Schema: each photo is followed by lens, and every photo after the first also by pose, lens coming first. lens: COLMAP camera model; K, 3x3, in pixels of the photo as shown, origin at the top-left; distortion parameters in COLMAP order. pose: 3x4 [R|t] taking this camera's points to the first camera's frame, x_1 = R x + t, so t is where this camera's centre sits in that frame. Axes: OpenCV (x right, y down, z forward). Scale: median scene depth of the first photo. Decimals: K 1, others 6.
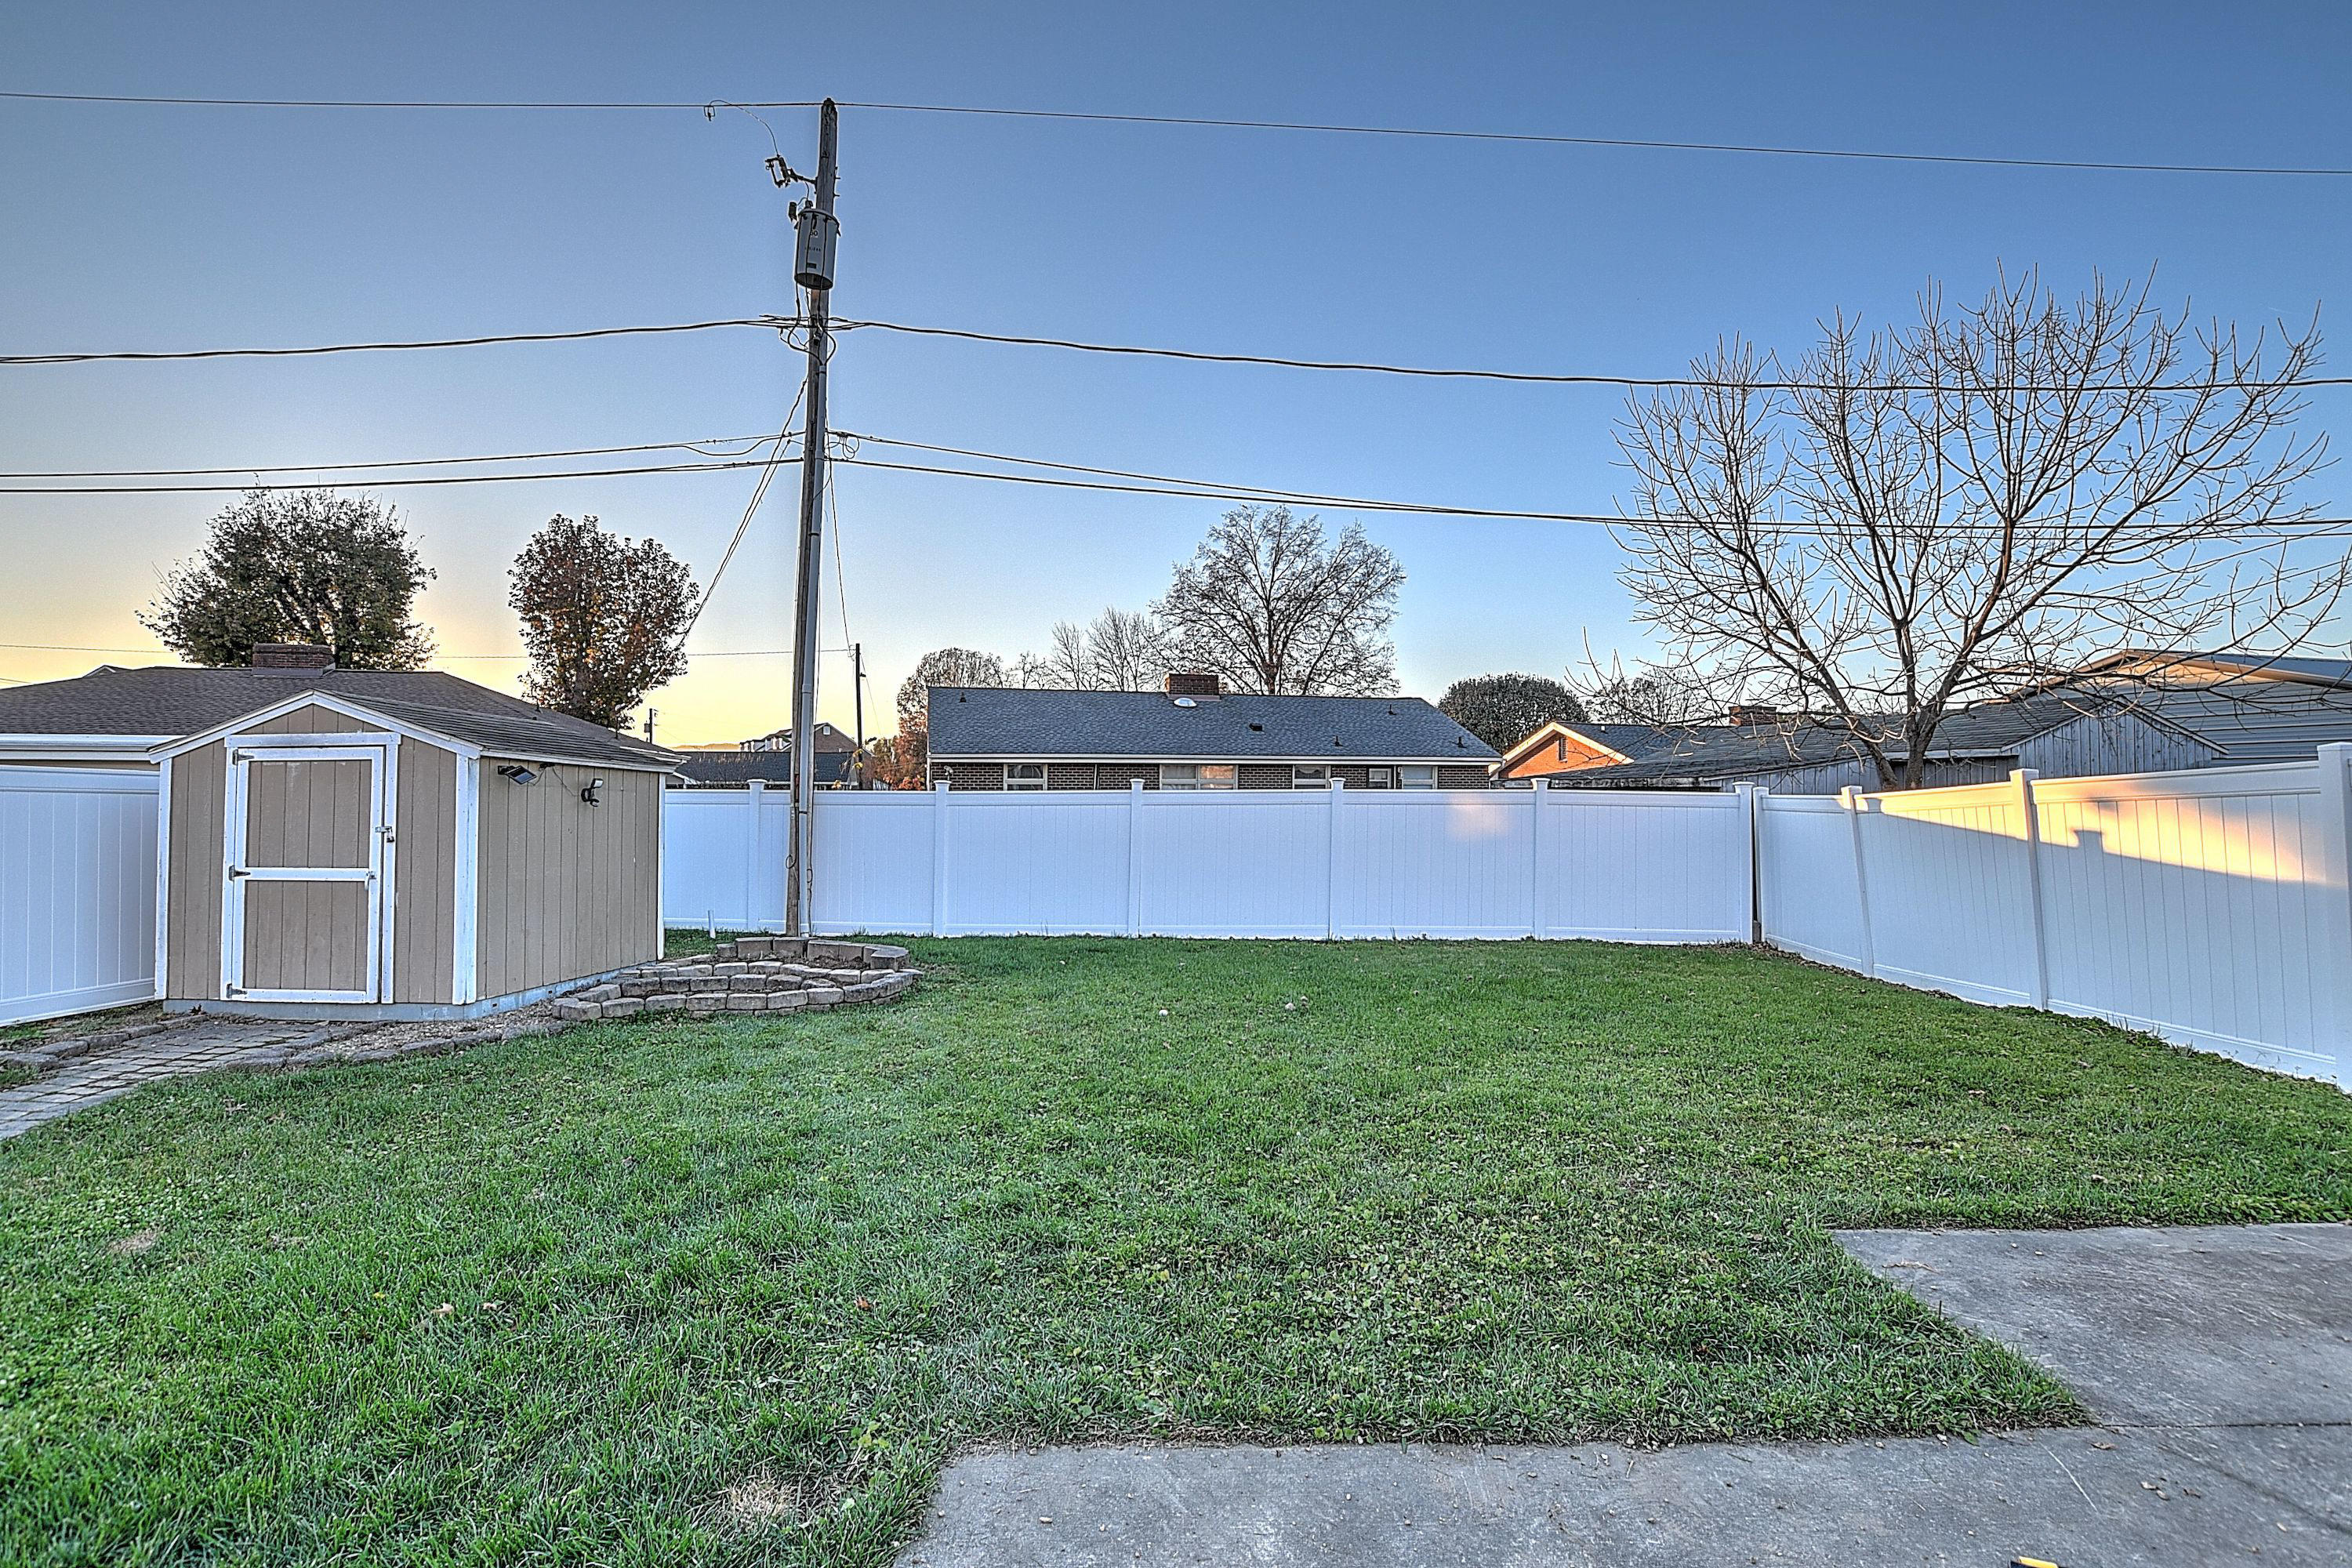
lens RADIAL K [[1039.1, 0, 1175.3], [0, 1039.1, 785.8], [0, 0, 1]] dist [-0.039696, 0.007650]
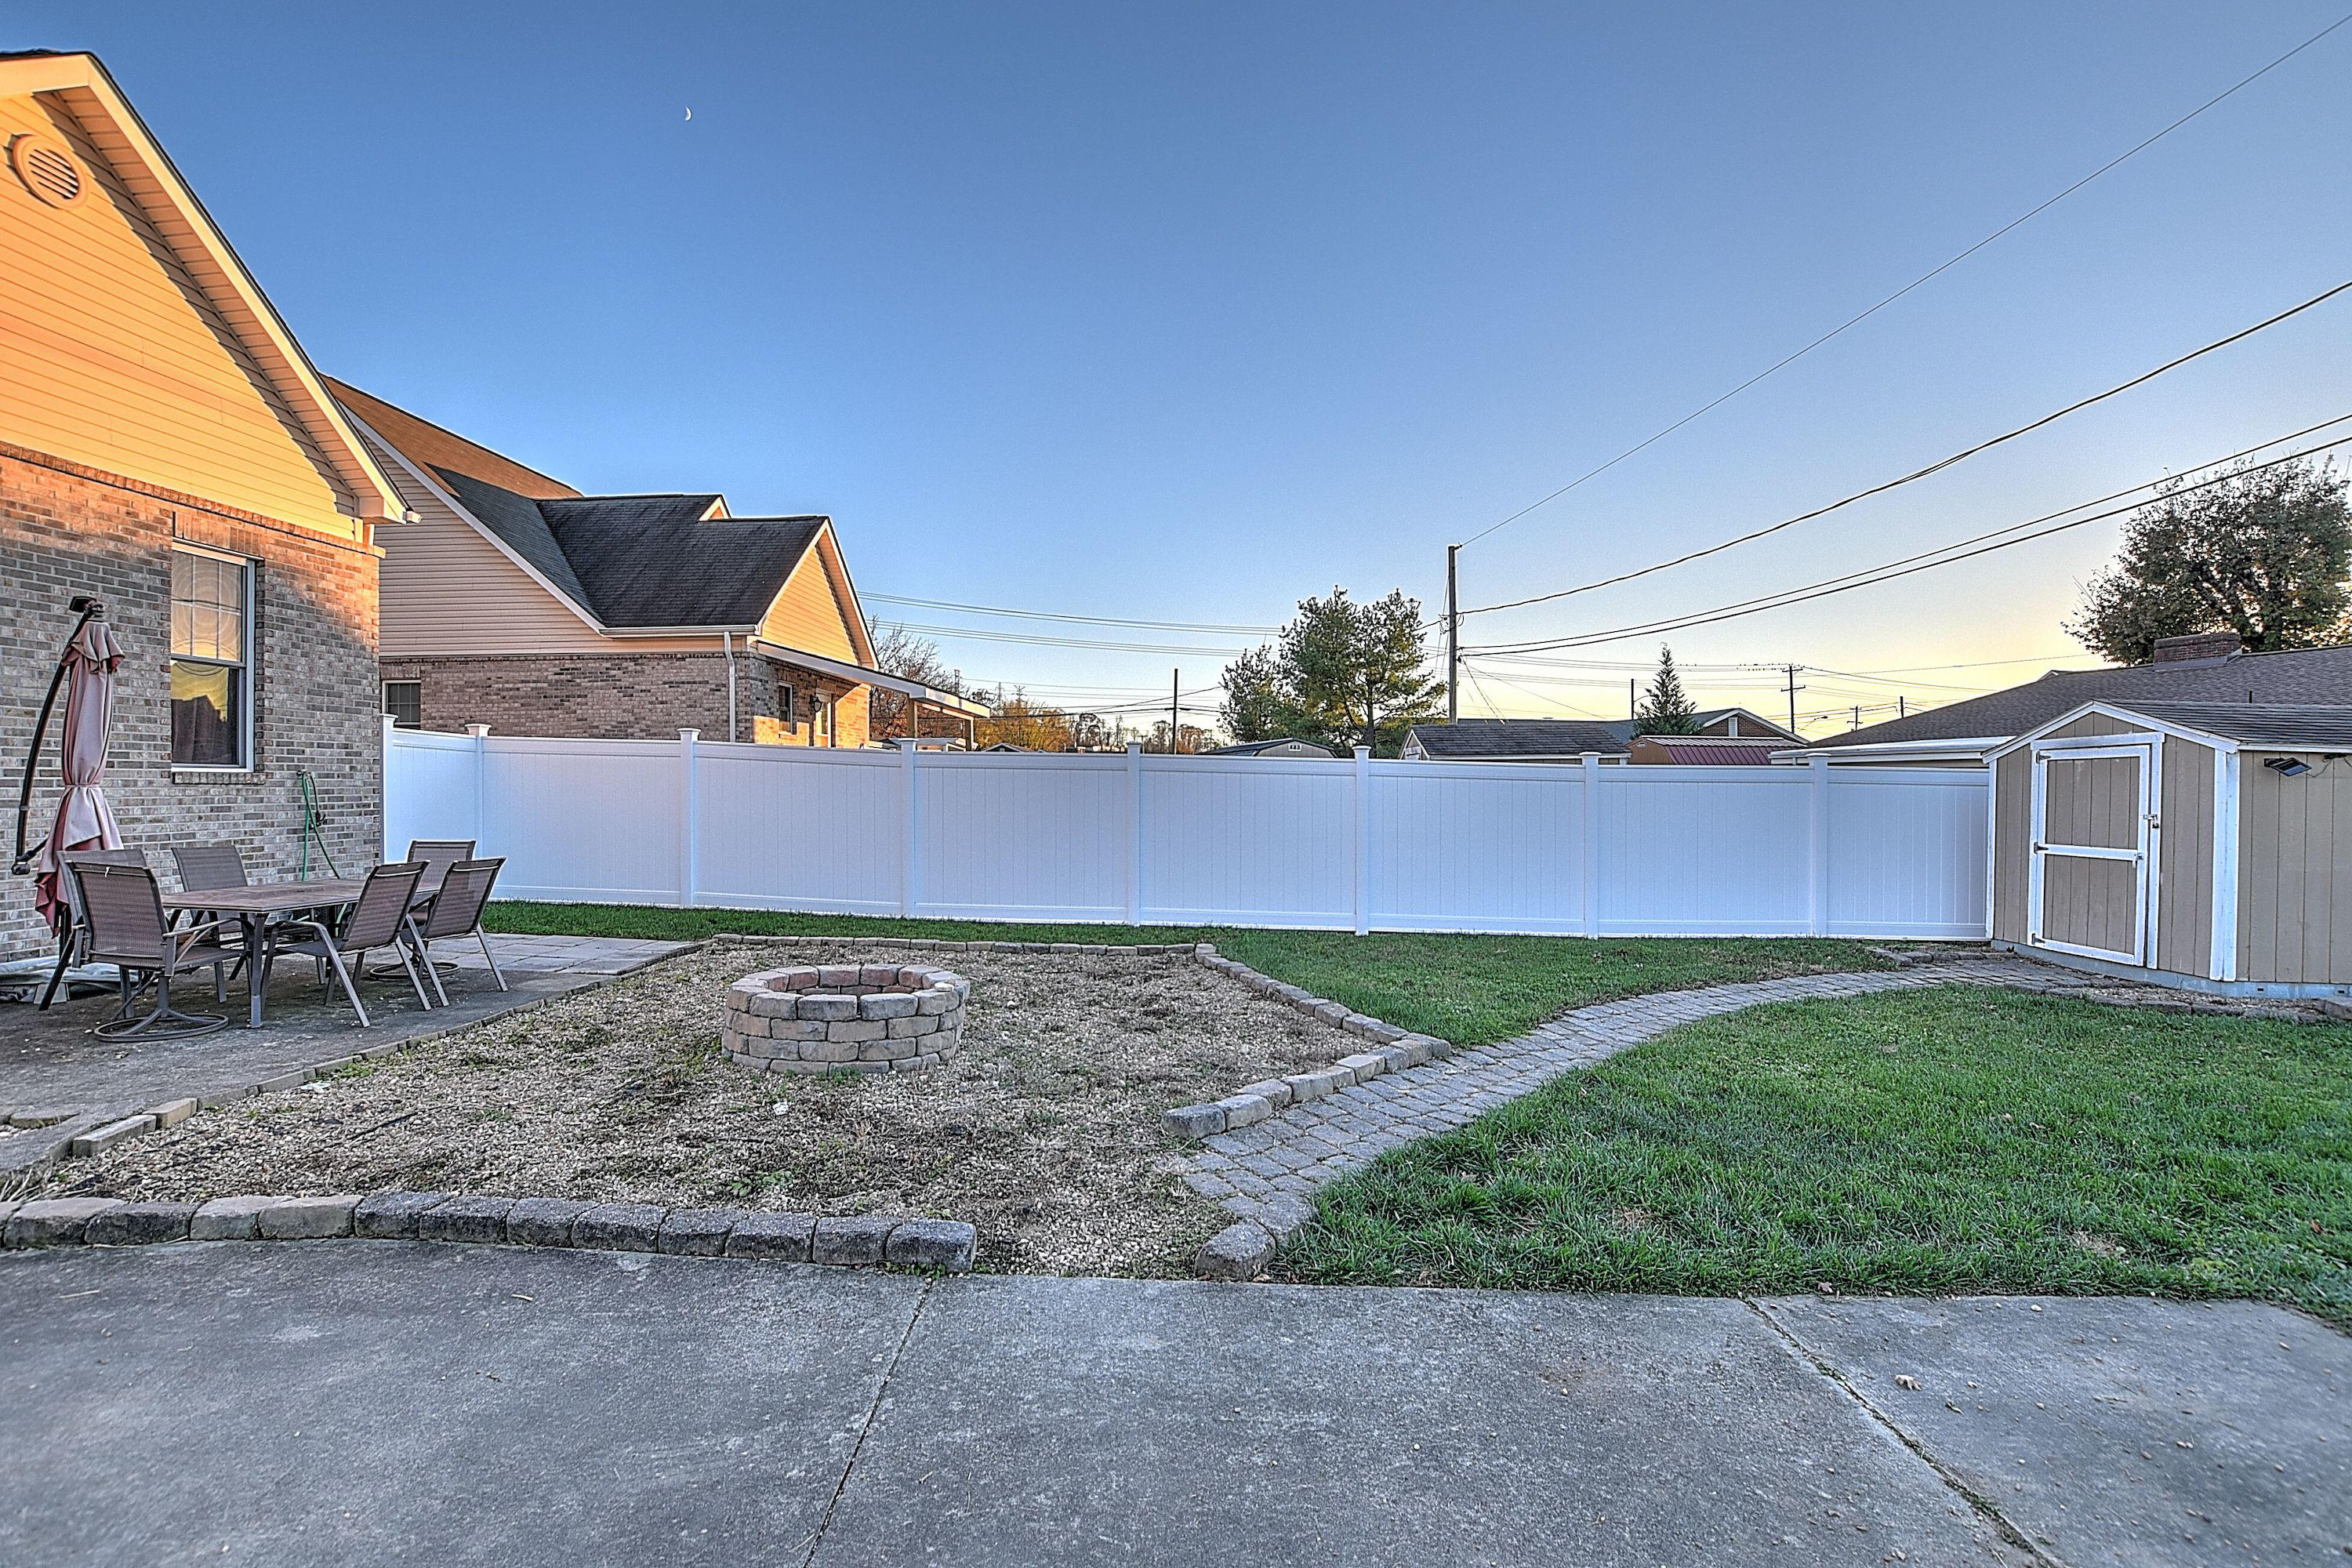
lens RADIAL K [[1039.1, 0, 1175.3], [0, 1039.1, 785.8], [0, 0, 1]] dist [-0.039696, 0.007650]
pose [[0.028921, -0.000638, -0.999582, 0.323180], [0.009829, 0.999952, -0.000353, -0.002598], [0.999533, -0.009814, 0.028926, -0.131672]]
